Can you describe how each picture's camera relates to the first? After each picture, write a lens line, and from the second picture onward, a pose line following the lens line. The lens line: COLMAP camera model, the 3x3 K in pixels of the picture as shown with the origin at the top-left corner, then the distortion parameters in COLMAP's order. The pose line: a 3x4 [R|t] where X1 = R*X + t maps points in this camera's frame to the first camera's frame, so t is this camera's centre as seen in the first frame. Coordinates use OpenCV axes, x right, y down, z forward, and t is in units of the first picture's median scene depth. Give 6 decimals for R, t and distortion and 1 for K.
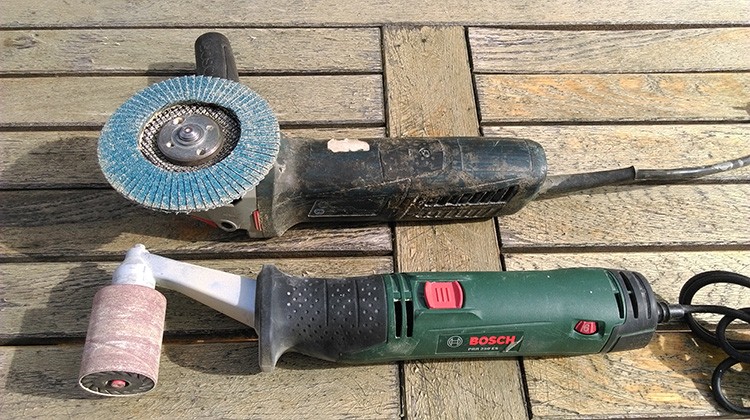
lens RADIAL K [[626.9, 0, 379.2], [0, 626.9, 210.7], [0, 0, 1]] dist [0.079734, -0.142483]
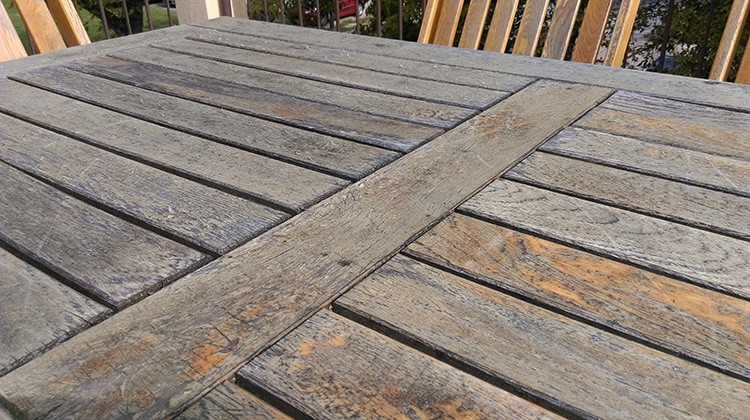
lens RADIAL K [[626.9, 0, 379.2], [0, 626.9, 210.7], [0, 0, 1]] dist [0.079734, -0.142483]
pose [[0.777186, 0.247685, -0.578476, 0.496804], [-0.498718, 0.803043, -0.326194, 0.408166], [0.383748, 0.542010, 0.747638, 0.196377]]
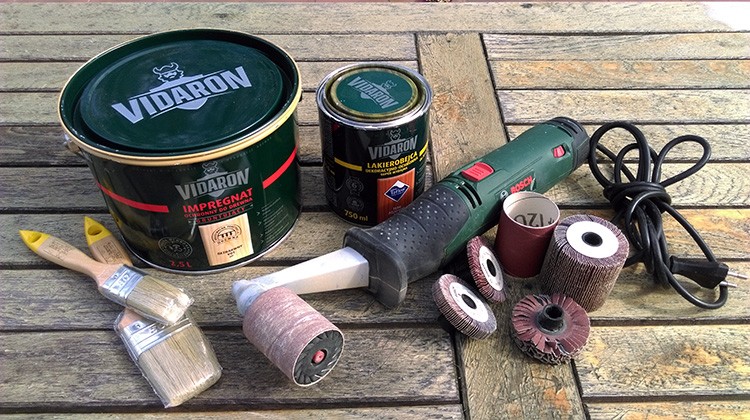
lens RADIAL K [[626.9, 0, 379.2], [0, 626.9, 210.7], [0, 0, 1]] dist [0.079734, -0.142483]
pose [[0.999835, -0.000681, -0.018147, -0.049970], [-0.003089, 0.978346, -0.206952, 0.346238], [0.017895, 0.206974, 0.978183, -0.203900]]
